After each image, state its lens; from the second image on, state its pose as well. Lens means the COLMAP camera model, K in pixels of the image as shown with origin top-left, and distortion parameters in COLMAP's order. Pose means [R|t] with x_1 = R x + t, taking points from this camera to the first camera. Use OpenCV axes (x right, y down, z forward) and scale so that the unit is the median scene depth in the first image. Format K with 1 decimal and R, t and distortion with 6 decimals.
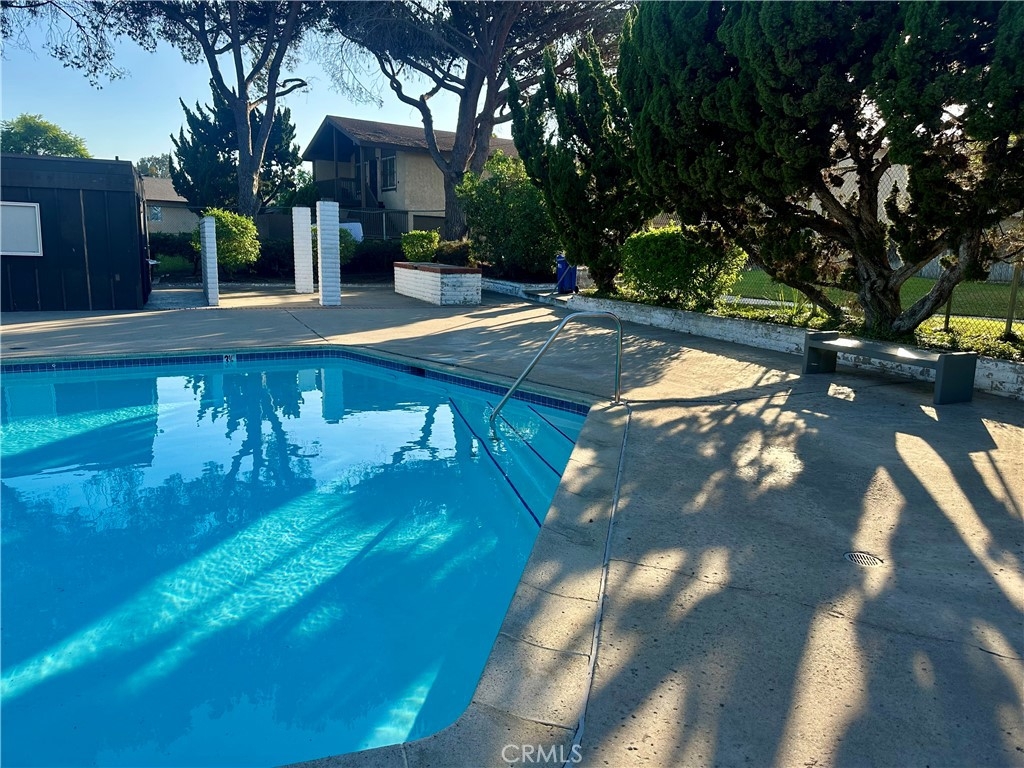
lens RADIAL K [[740.7, 0, 512.0], [0, 740.7, 384.0], [0, 0, 1]] dist [0.010982, 0.002724]
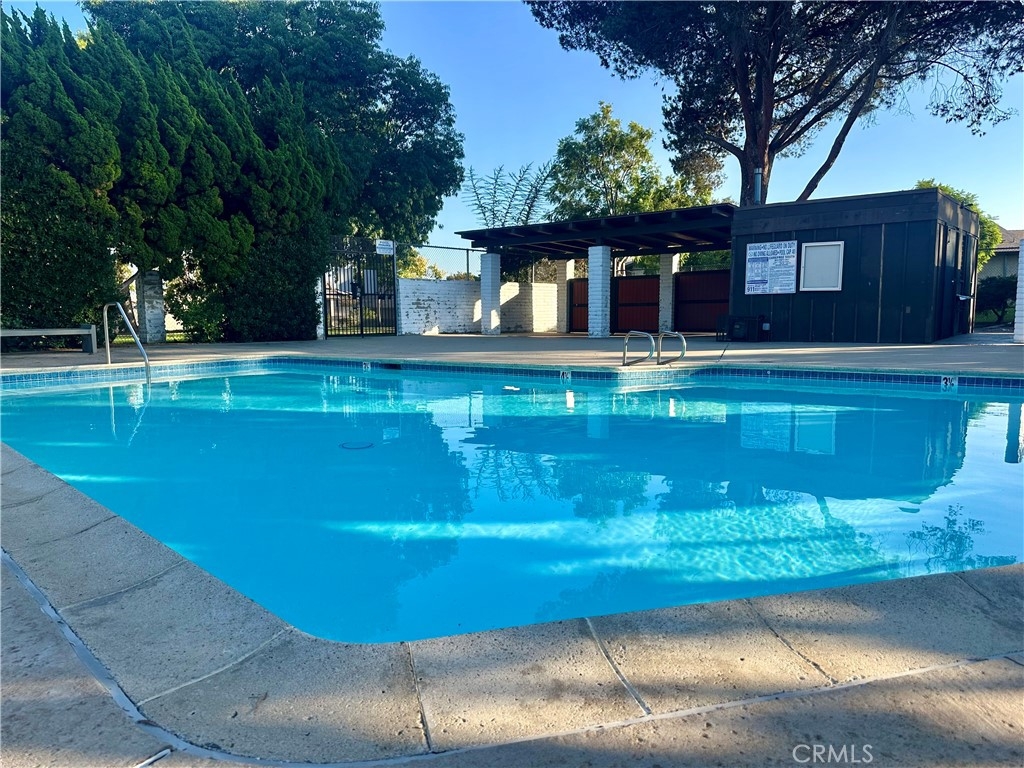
lens RADIAL K [[725.2, 0, 512.0], [0, 725.2, 384.0], [0, 0, 1]] dist [0.059934, -0.065500]
pose [[0.434094, 0.064562, -0.898551, 0.113318], [-0.152531, 0.988295, -0.002678, 0.034493], [0.887861, 0.138219, 0.438861, 0.146662]]
